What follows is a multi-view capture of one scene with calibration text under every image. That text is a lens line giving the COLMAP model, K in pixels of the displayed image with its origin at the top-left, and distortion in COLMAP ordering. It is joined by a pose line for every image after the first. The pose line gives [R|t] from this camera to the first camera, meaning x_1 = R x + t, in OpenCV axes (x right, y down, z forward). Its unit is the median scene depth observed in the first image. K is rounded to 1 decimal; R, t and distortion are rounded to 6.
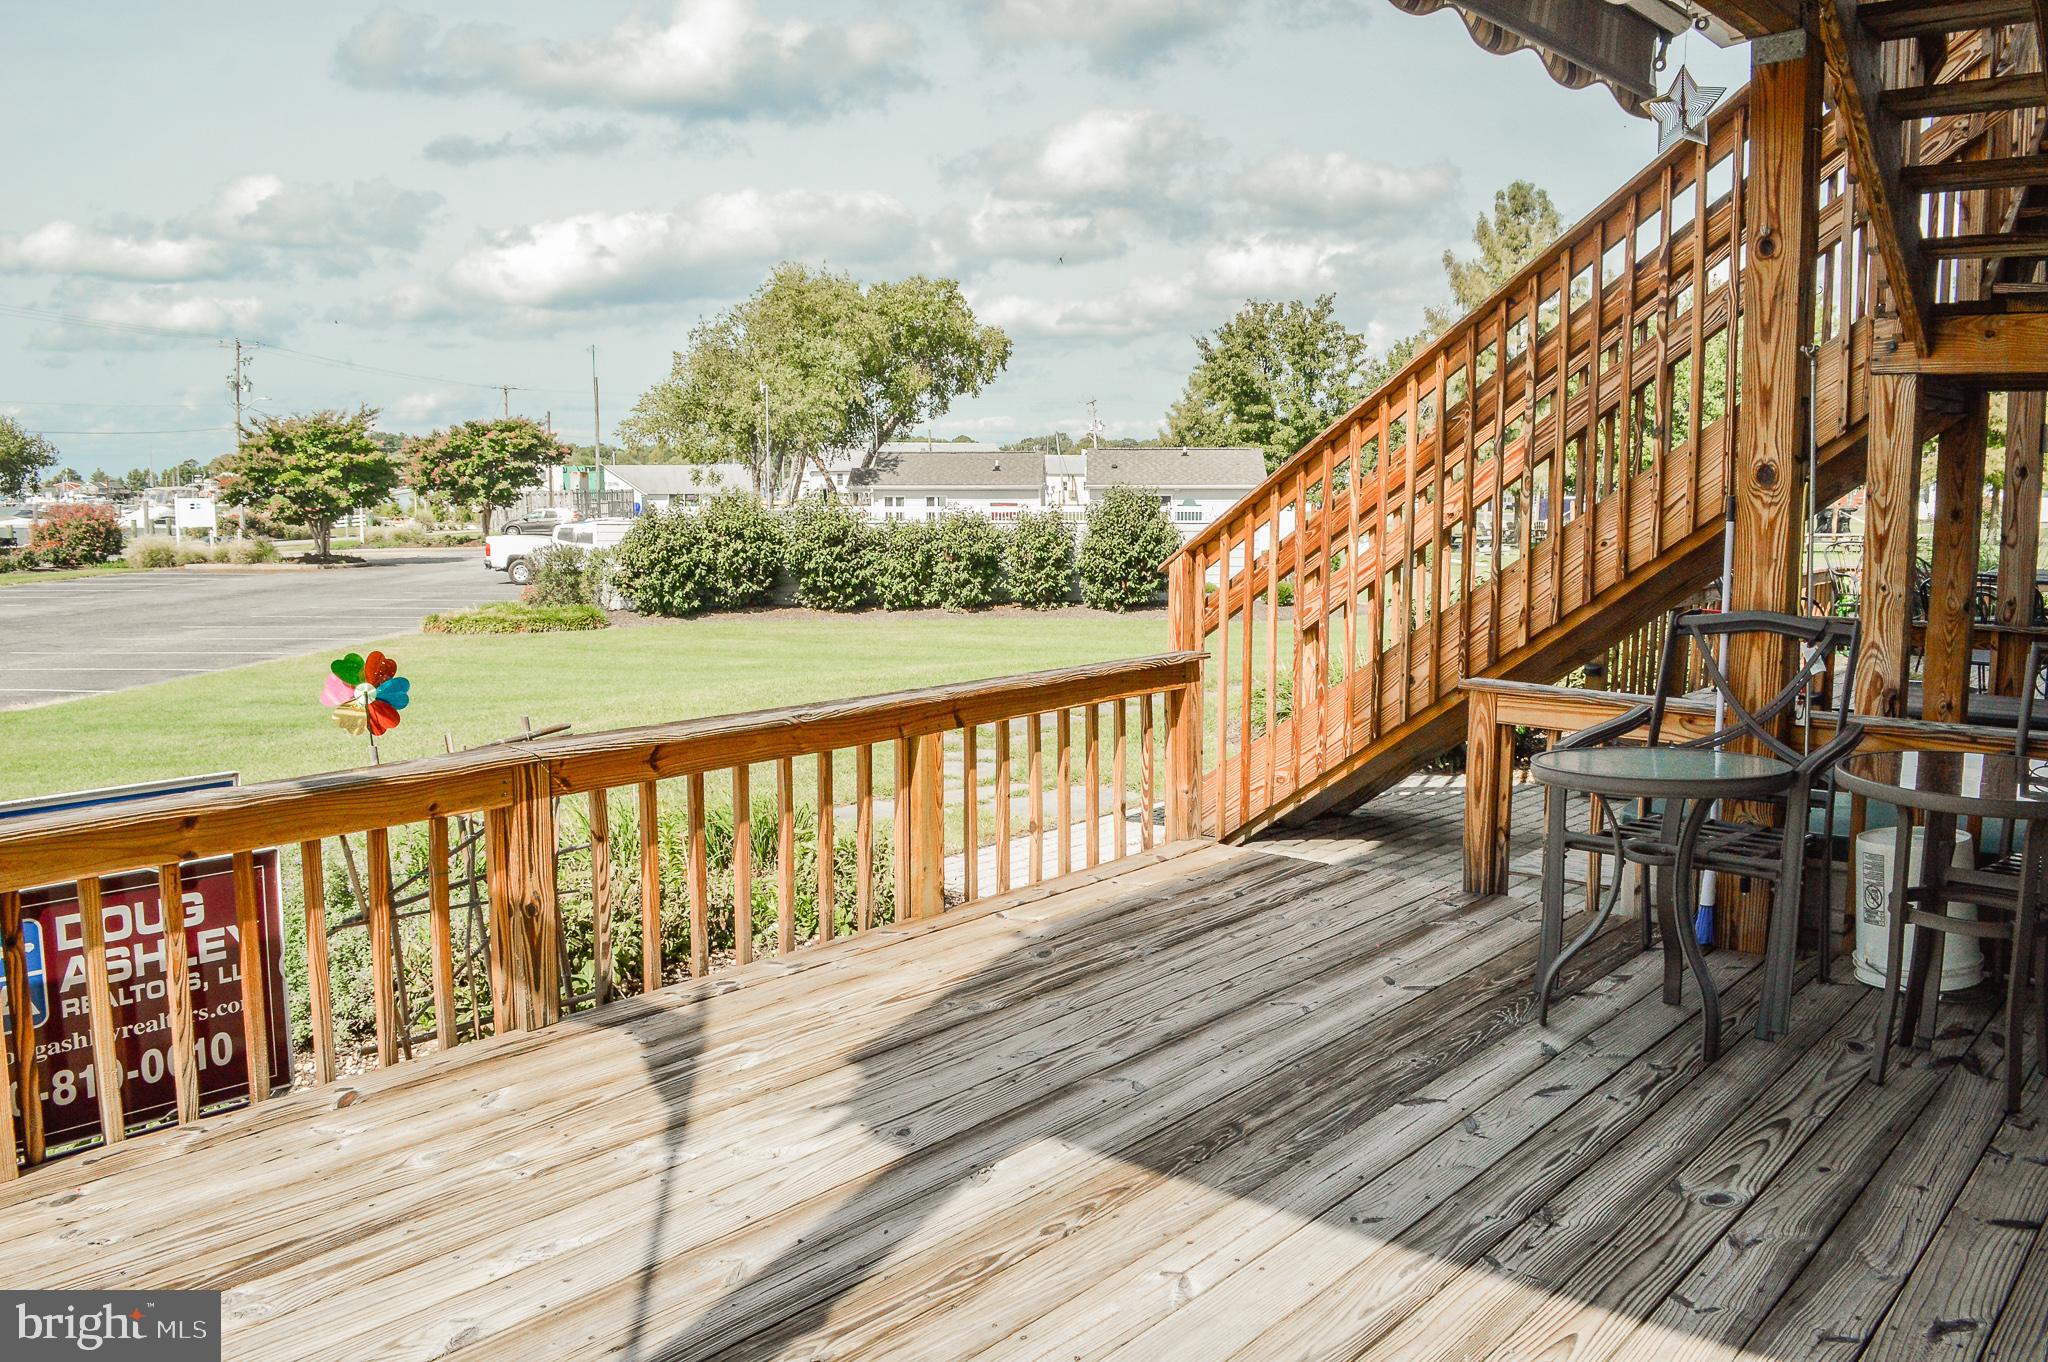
lens RADIAL K [[1649.4, 0, 1024.7], [0, 1649.4, 649.2], [0, 0, 1]] dist [-0.091085, 0.018737]
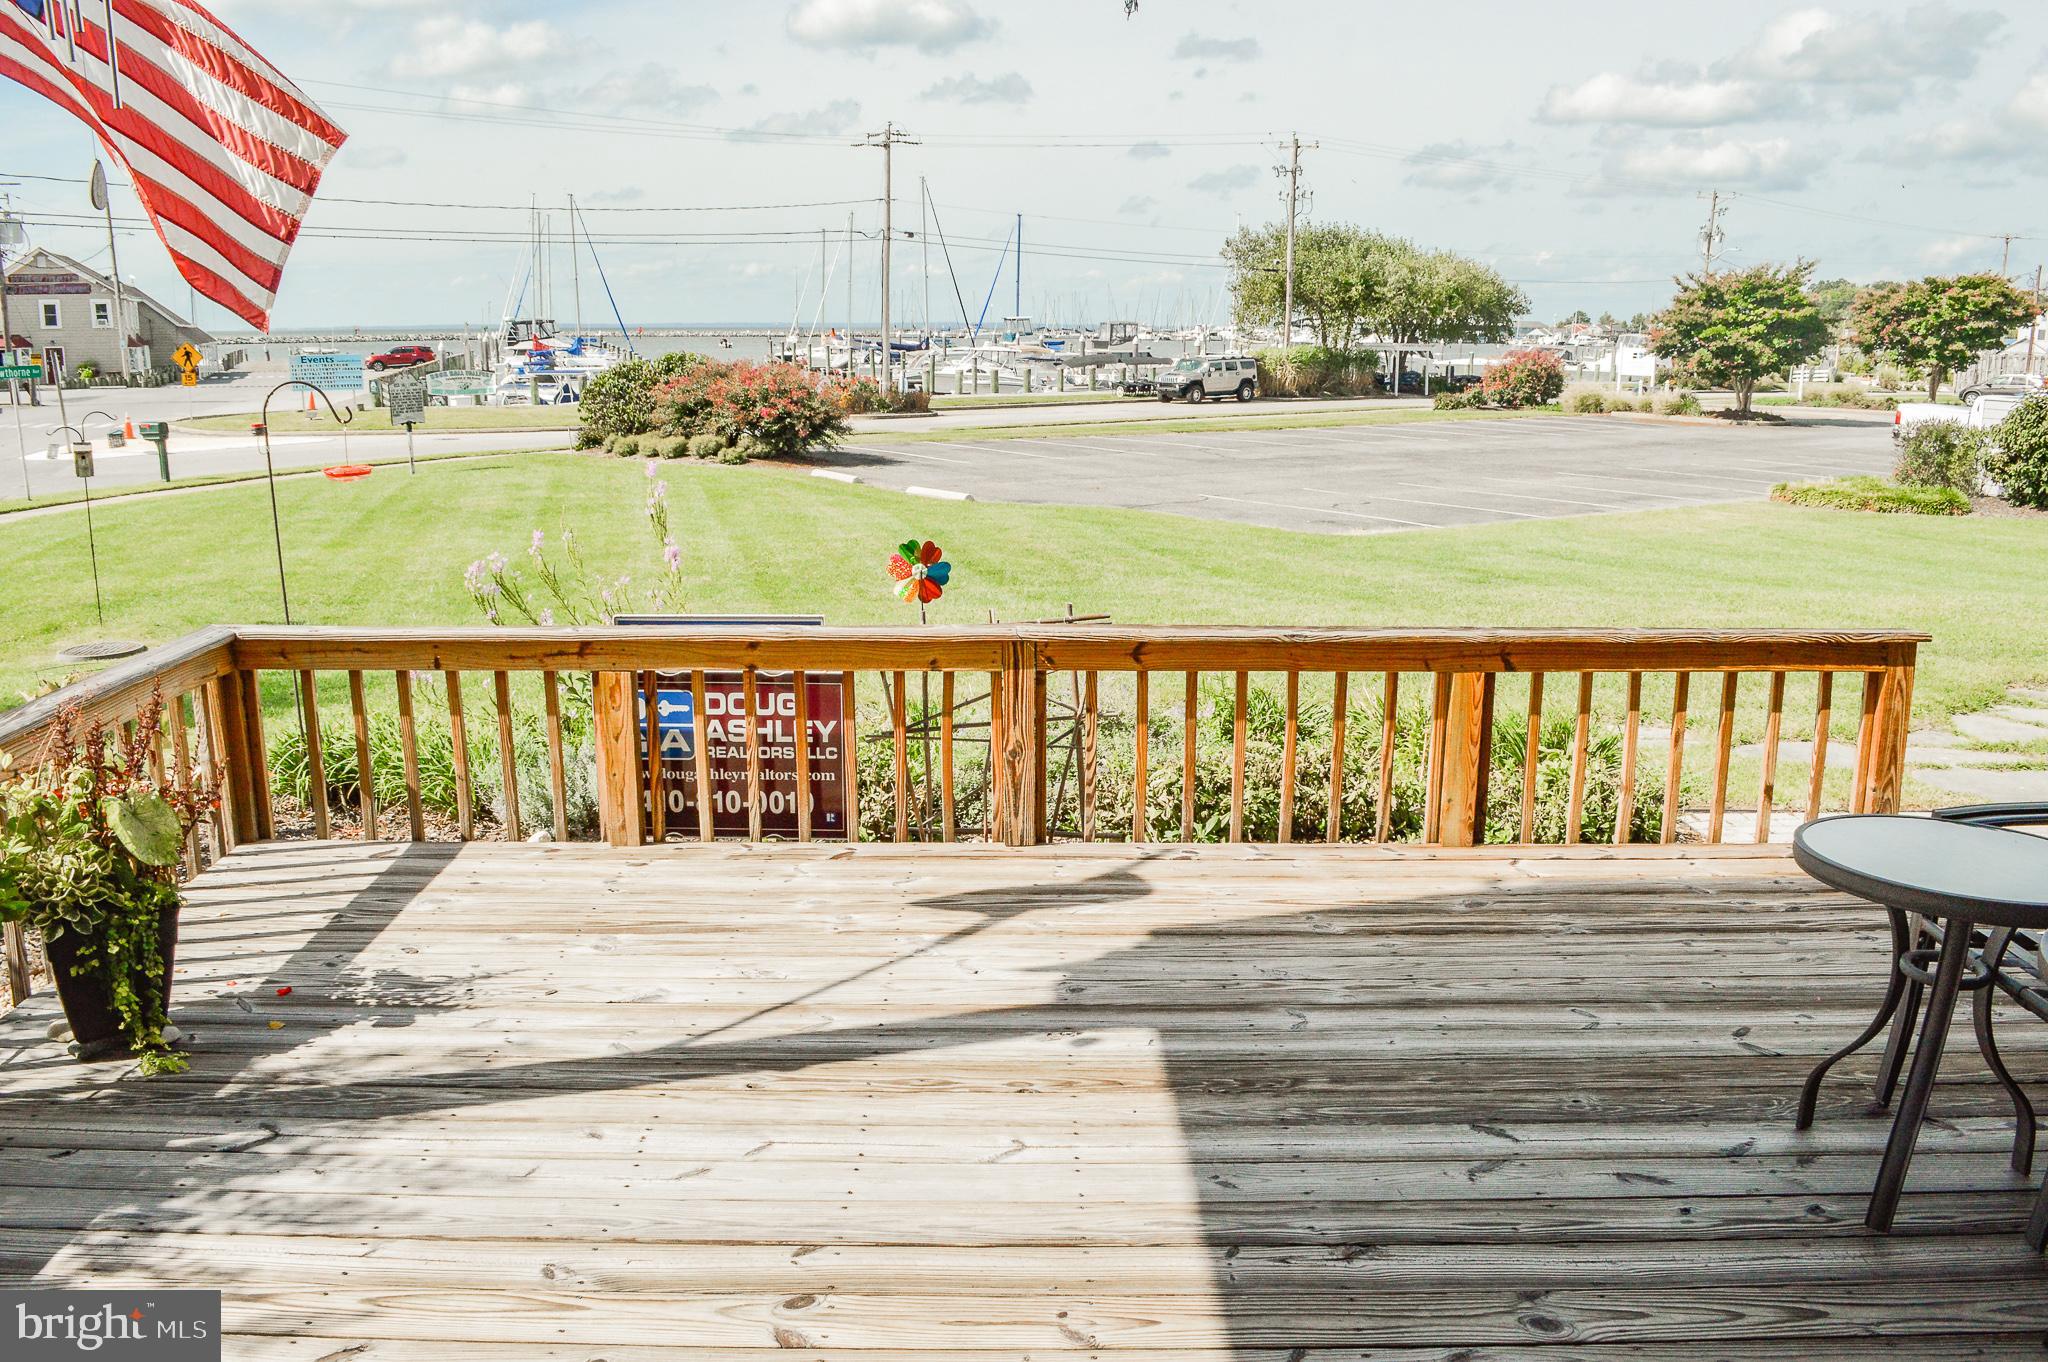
lens RADIAL K [[1649.4, 0, 1038.1], [0, 1649.4, 695.6], [0, 0, 1]] dist [-0.091085, 0.018737]
pose [[0.654795, 0.175032, -0.735259, 0.428659], [-0.085271, 0.983712, 0.158239, -0.060018], [0.750981, -0.040918, 0.659055, 0.107952]]
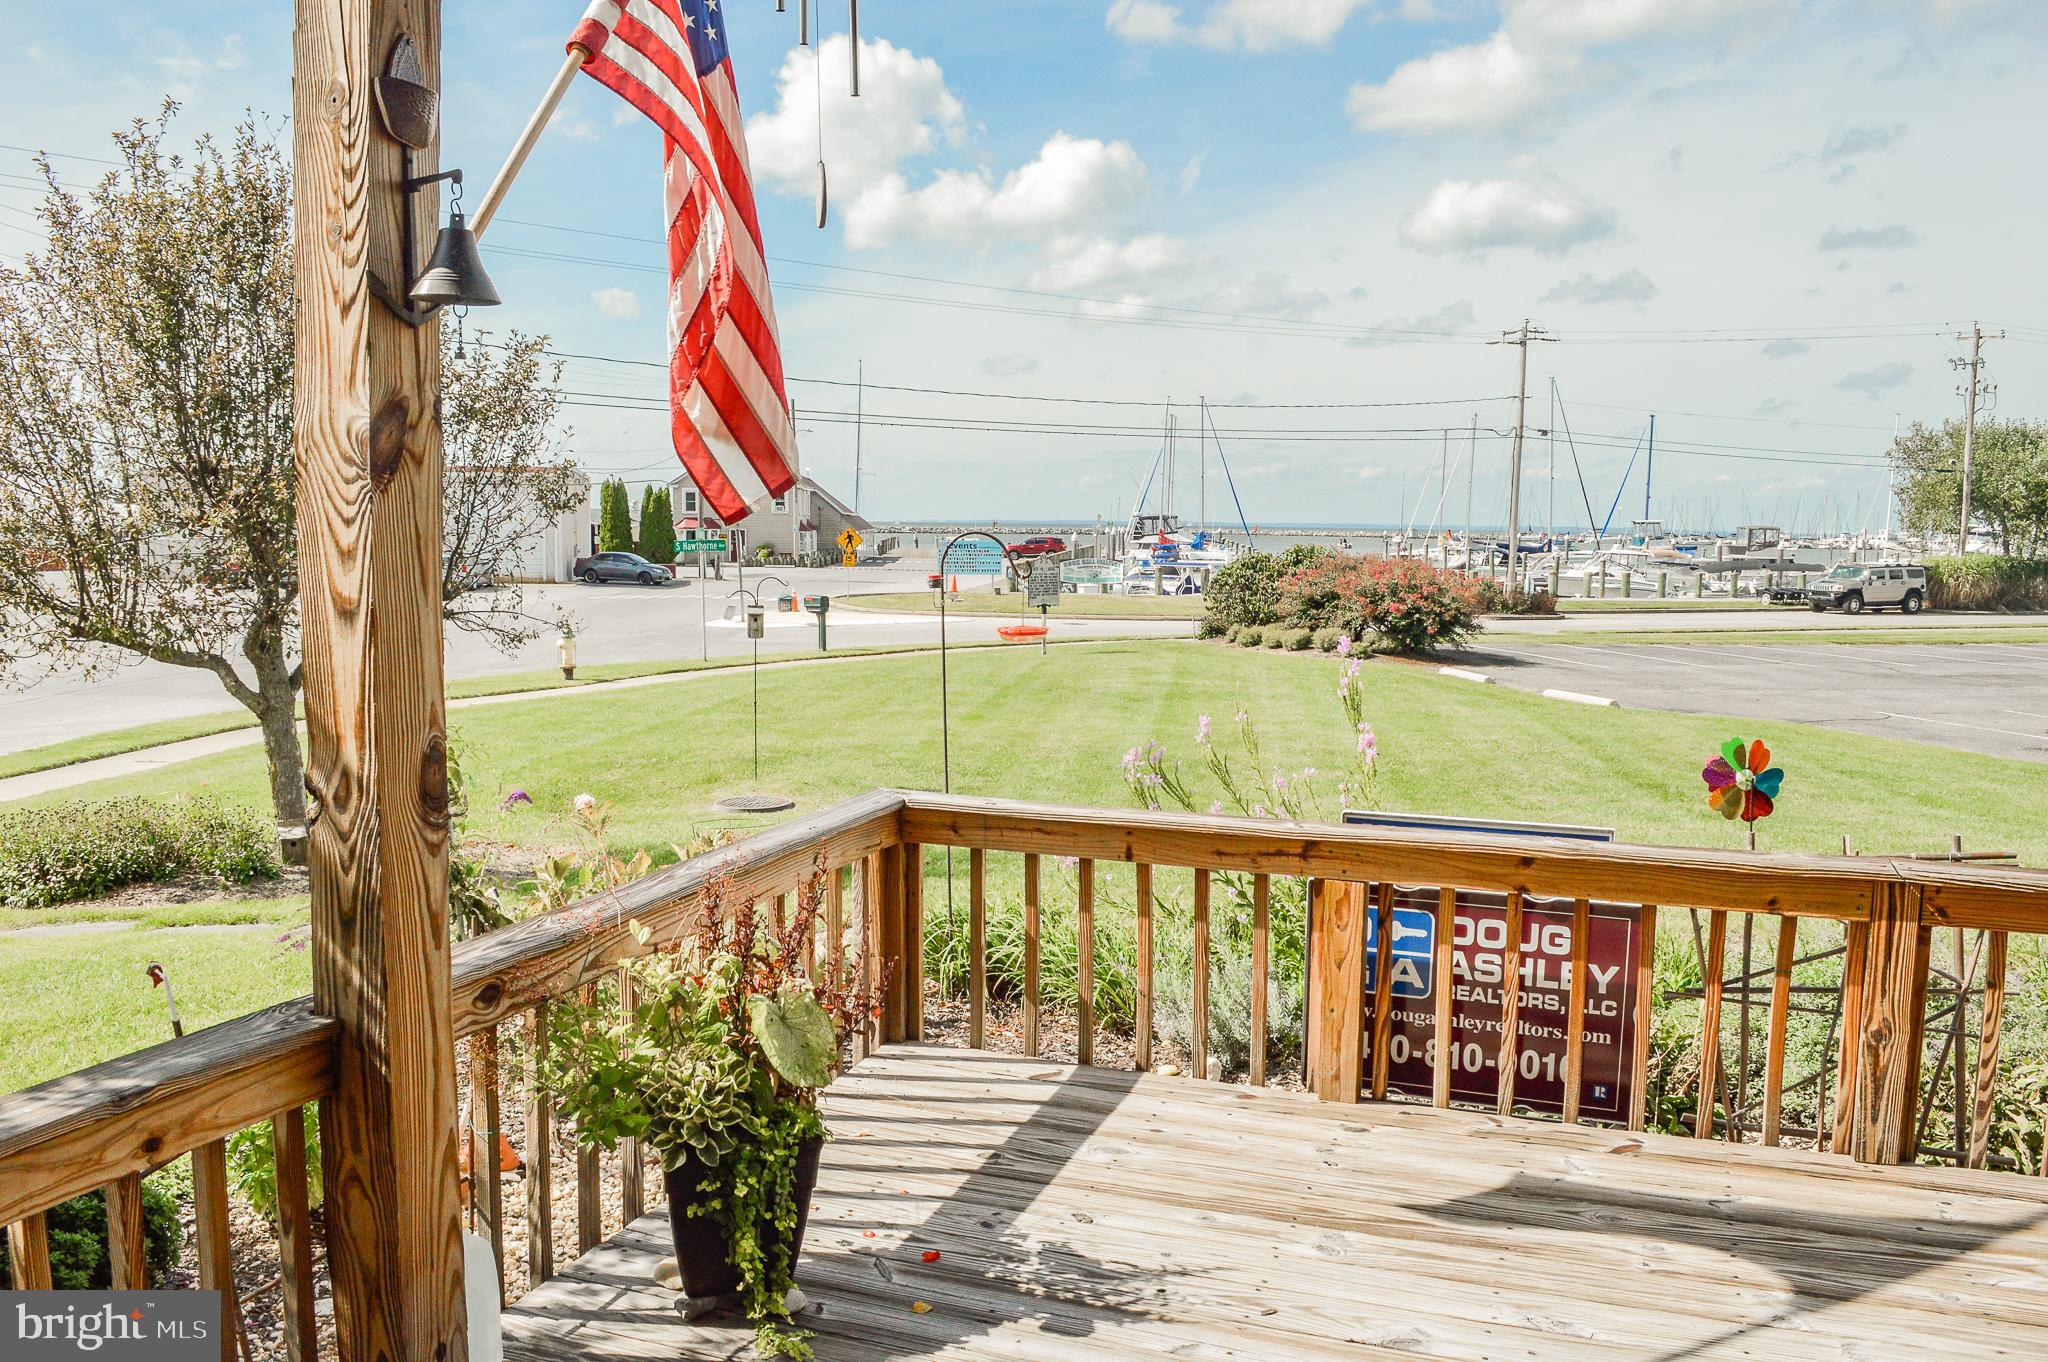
lens RADIAL K [[1649.4, 0, 1024.9], [0, 1649.4, 697.5], [0, 0, 1]] dist [-0.091085, 0.018737]
pose [[0.335532, 0.109337, -0.935662, 0.243510], [-0.108570, 0.991111, 0.076883, -0.032721], [0.935752, 0.075788, 0.344420, 0.139923]]
